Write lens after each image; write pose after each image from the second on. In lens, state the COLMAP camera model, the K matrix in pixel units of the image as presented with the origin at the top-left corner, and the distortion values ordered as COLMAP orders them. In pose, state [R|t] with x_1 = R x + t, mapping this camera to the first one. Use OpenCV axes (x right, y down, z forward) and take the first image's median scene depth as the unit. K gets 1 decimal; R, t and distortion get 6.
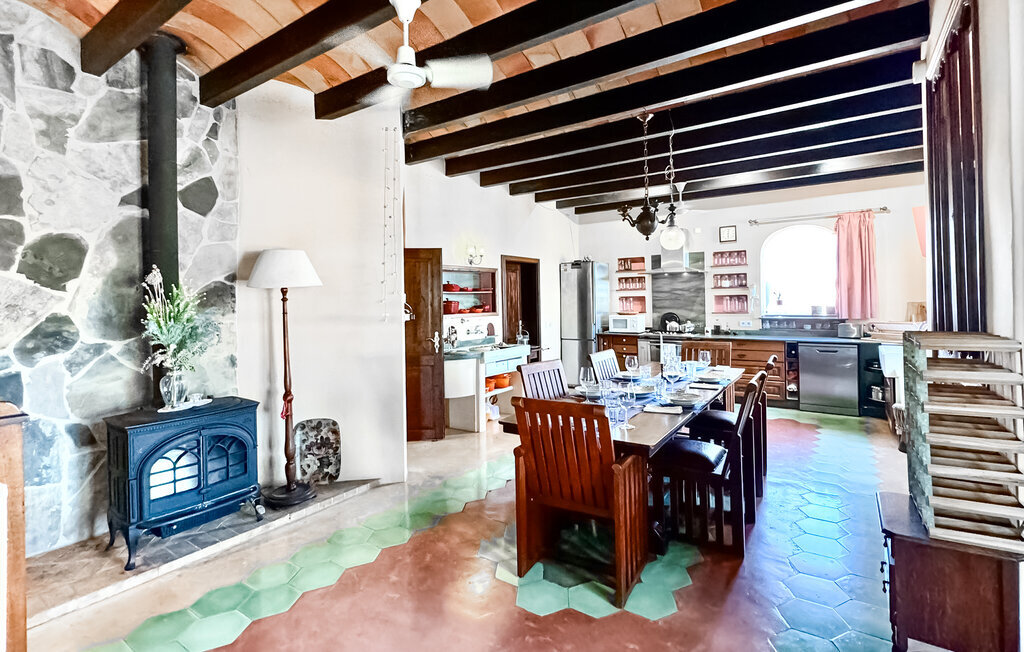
lens RADIAL K [[474.4, 0, 522.1], [0, 474.4, 298.6], [0, 0, 1]] dist [0.001909, 0.000239]
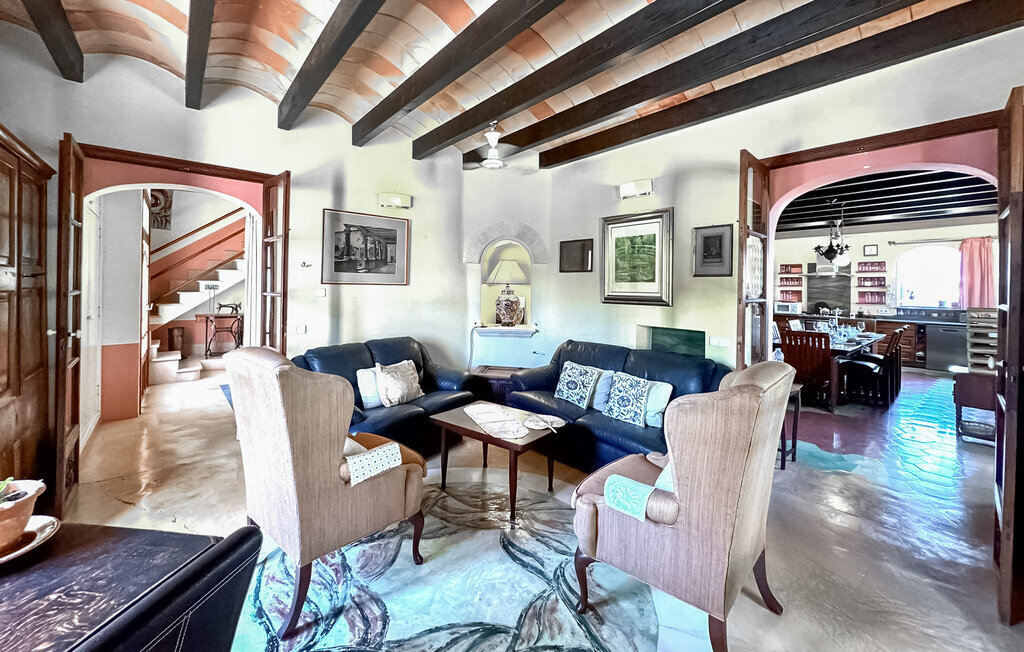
lens RADIAL K [[399.1, 0, 518.8], [0, 399.1, 286.3], [0, 0, 1]] dist [-0.000993, -0.000149]
pose [[0.960267, 0.025110, -0.277951, -0.277631], [-0.024406, 0.999684, 0.005994, -0.004844], [0.278014, 0.001028, 0.960577, -0.512028]]
